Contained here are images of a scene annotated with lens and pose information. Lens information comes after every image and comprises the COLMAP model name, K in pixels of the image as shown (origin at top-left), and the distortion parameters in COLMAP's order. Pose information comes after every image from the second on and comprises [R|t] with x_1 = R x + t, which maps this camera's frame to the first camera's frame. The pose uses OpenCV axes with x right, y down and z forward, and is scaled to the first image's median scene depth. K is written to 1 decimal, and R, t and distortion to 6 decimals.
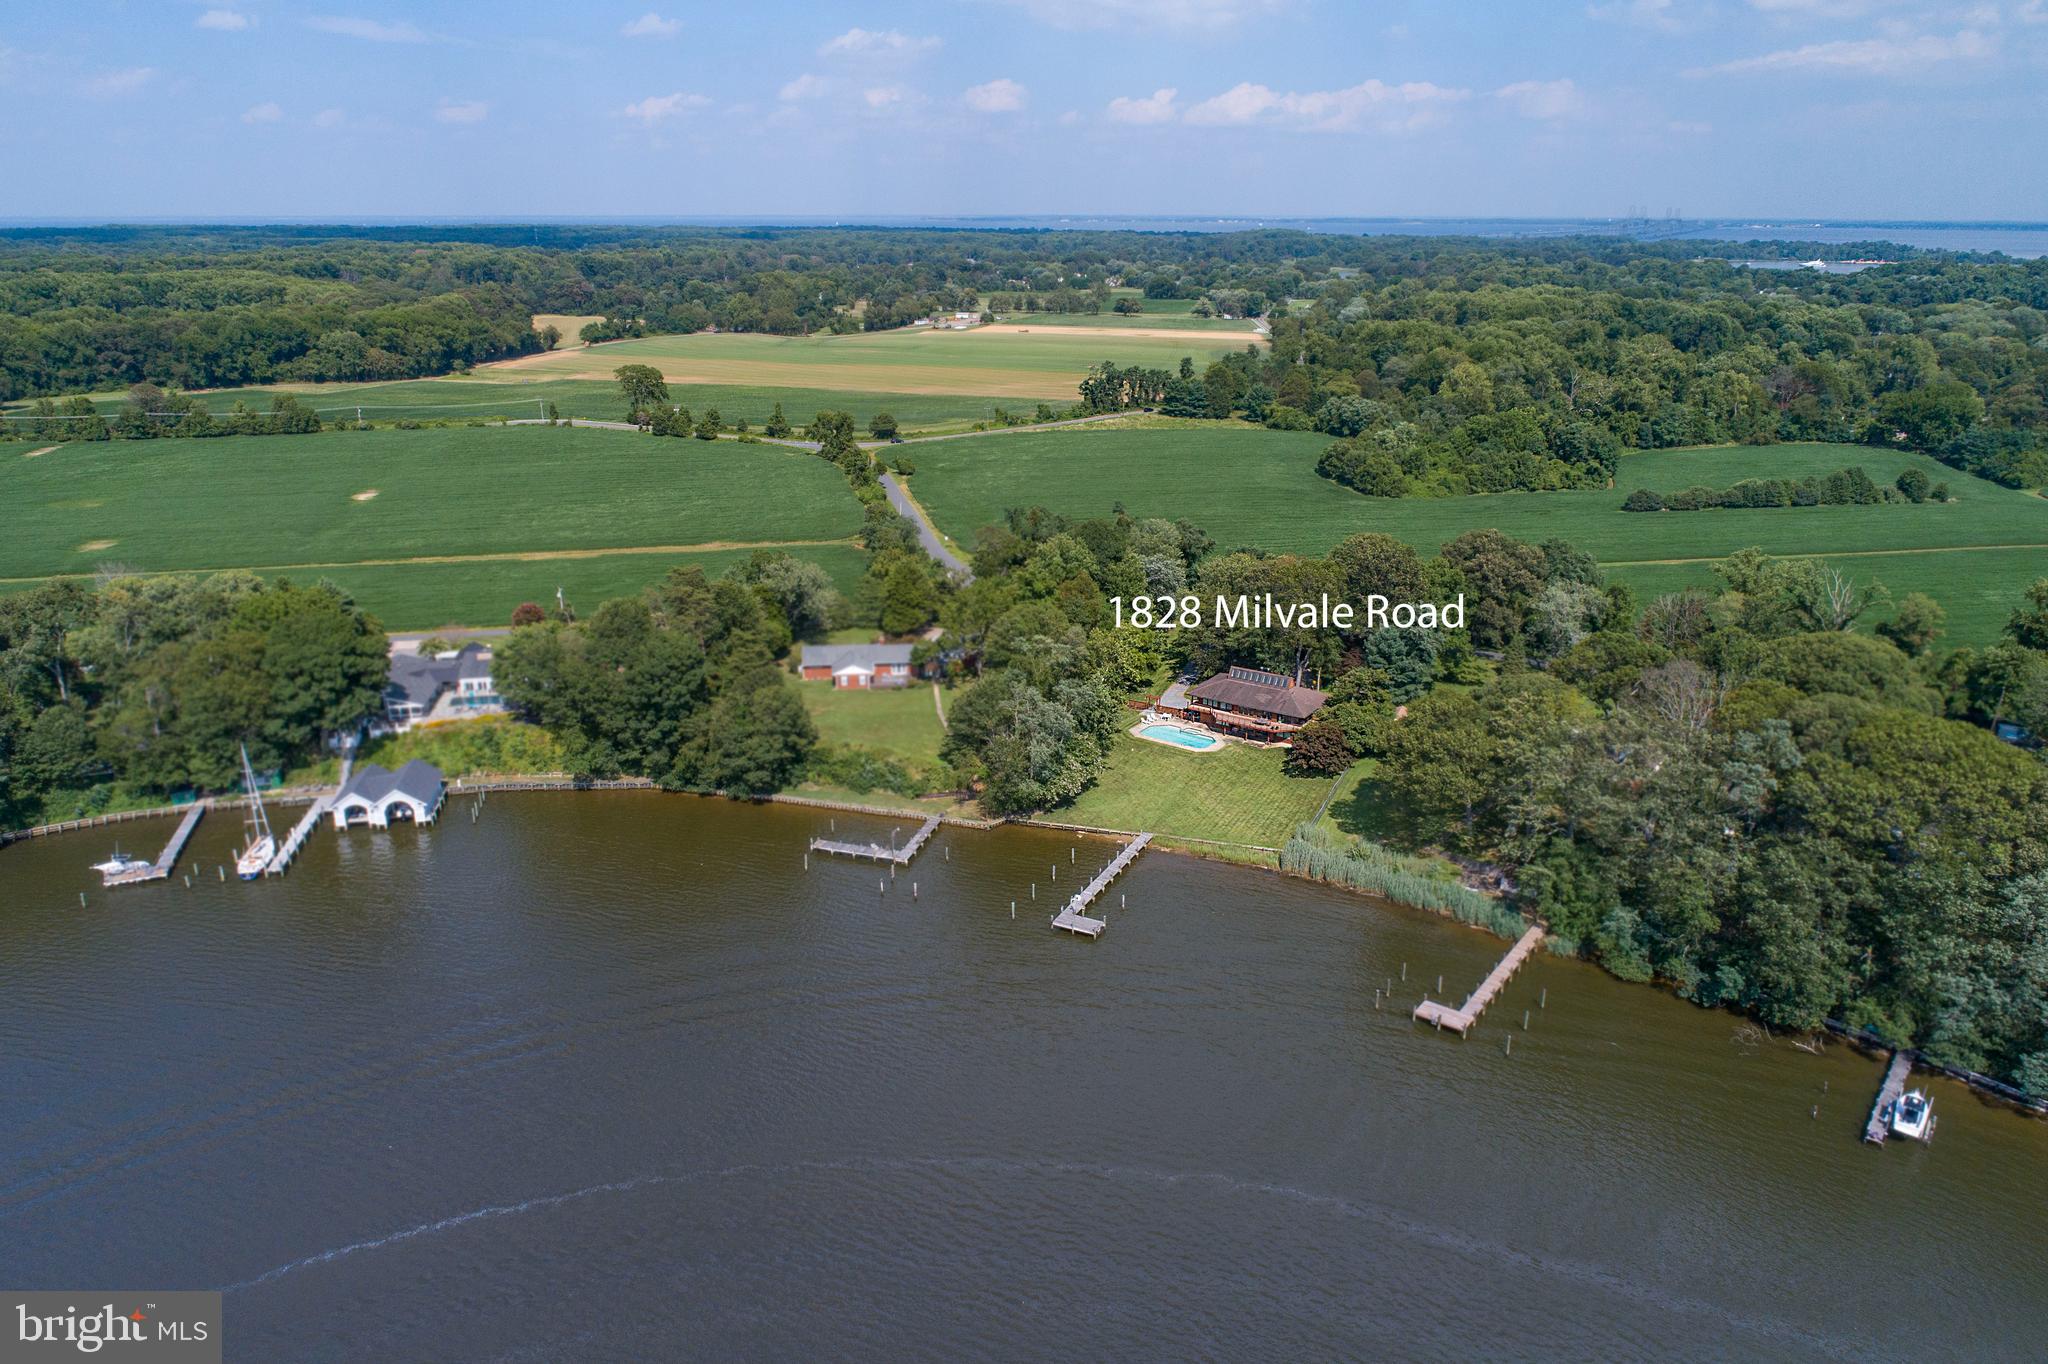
lens RADIAL K [[1392.7, 0, 1024.0], [0, 1392.7, 682.0], [0, 0, 1]] dist [-0.009394, -0.004147]
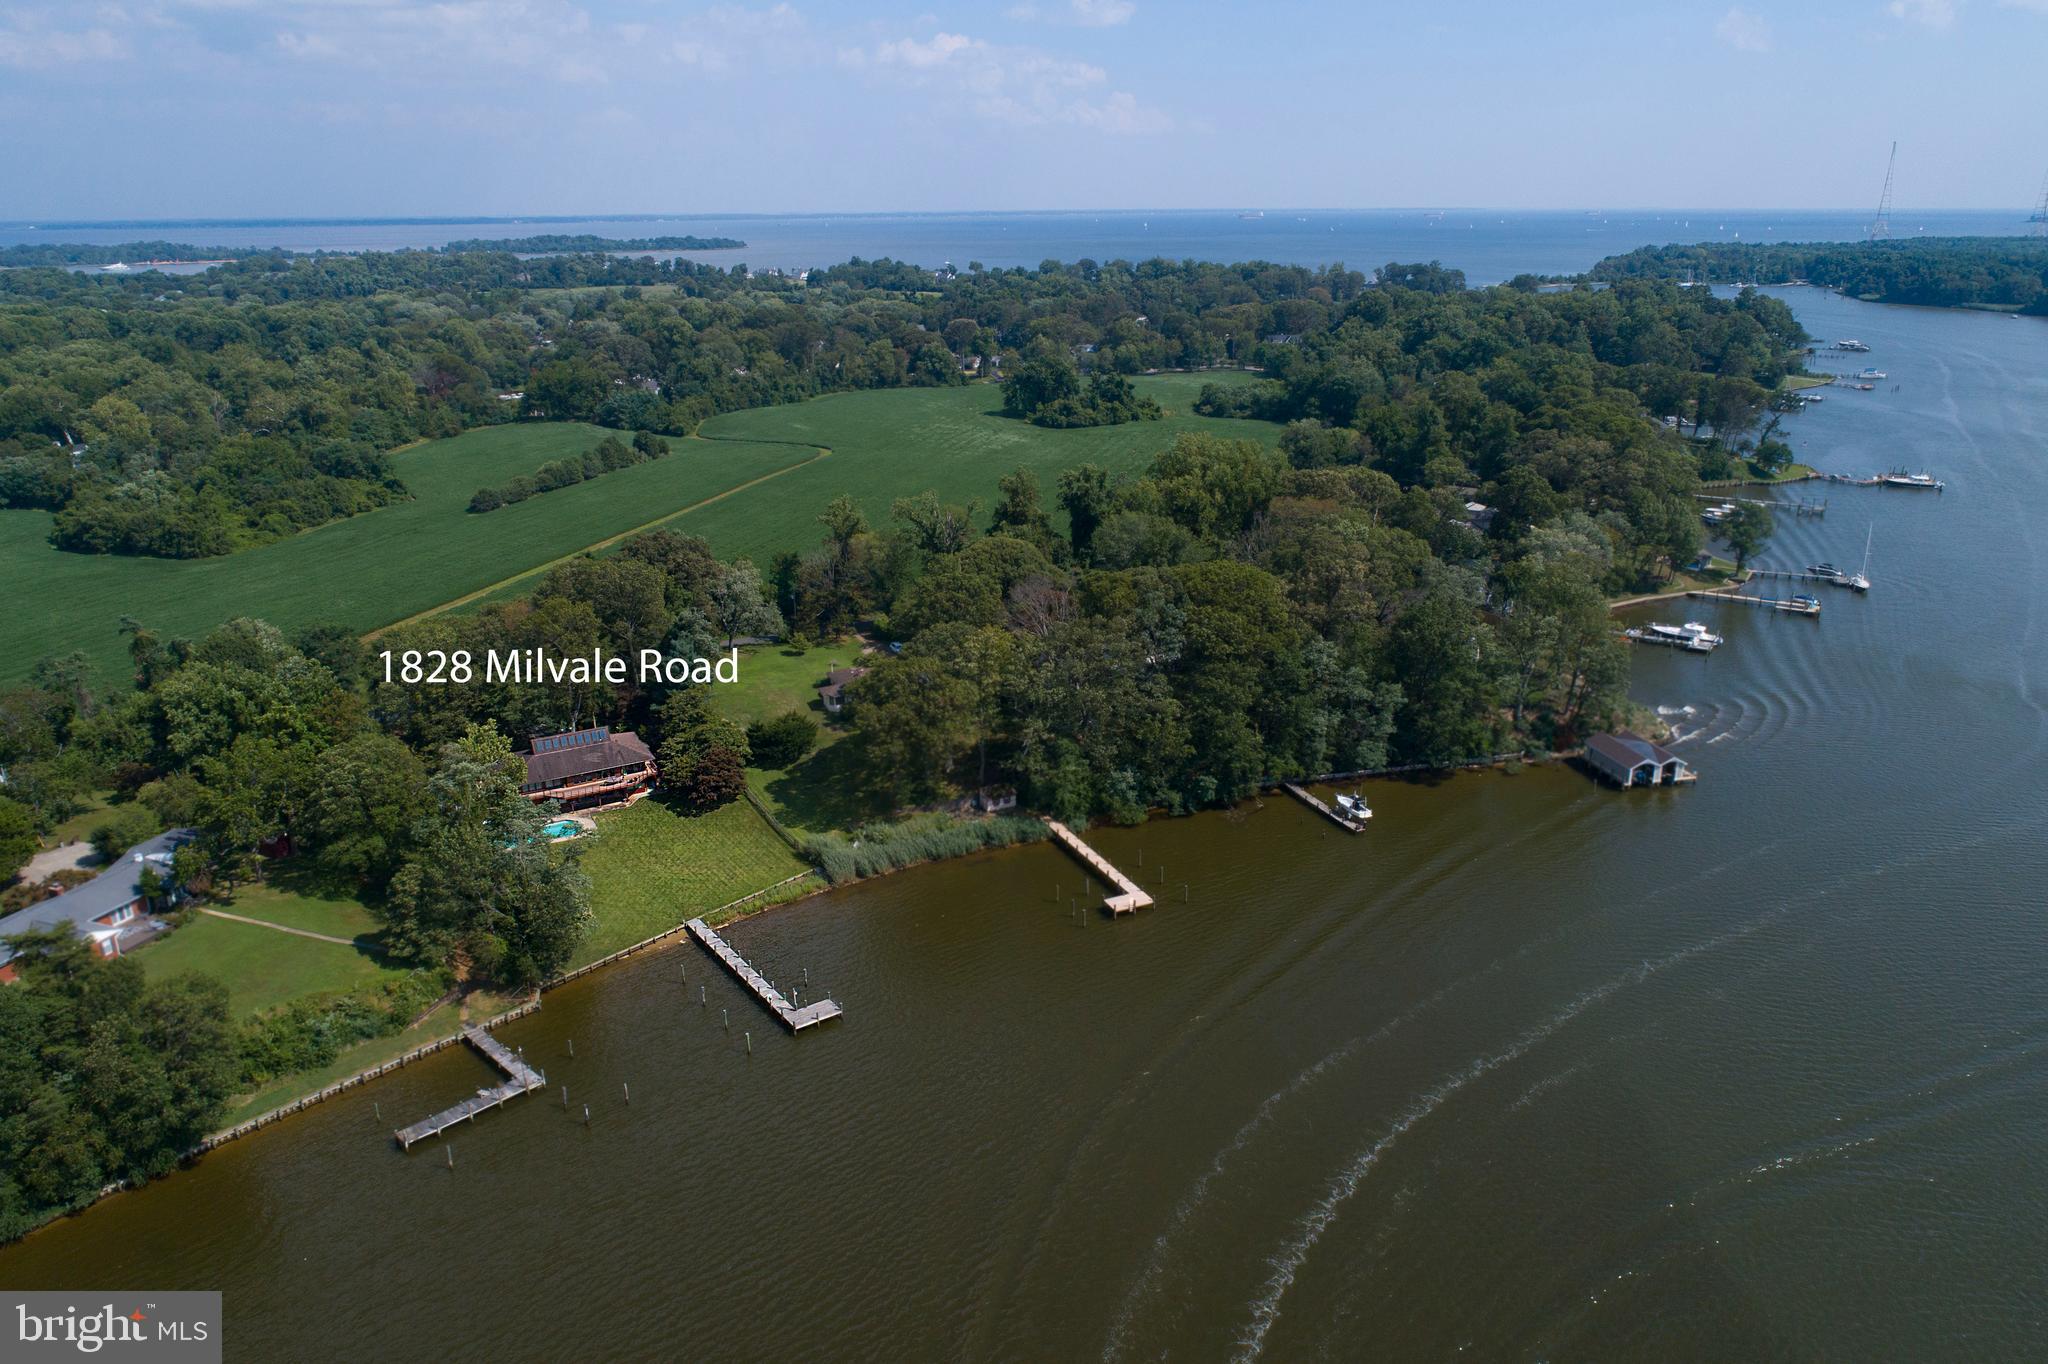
lens RADIAL K [[1392.7, 0, 1024.0], [0, 1392.7, 682.0], [0, 0, 1]] dist [-0.009394, -0.004147]
pose [[0.455855, -0.294523, 0.839912, -0.442083], [0.293889, 0.940545, 0.170305, -0.105992], [-0.840134, 0.169206, 0.515309, 0.292076]]
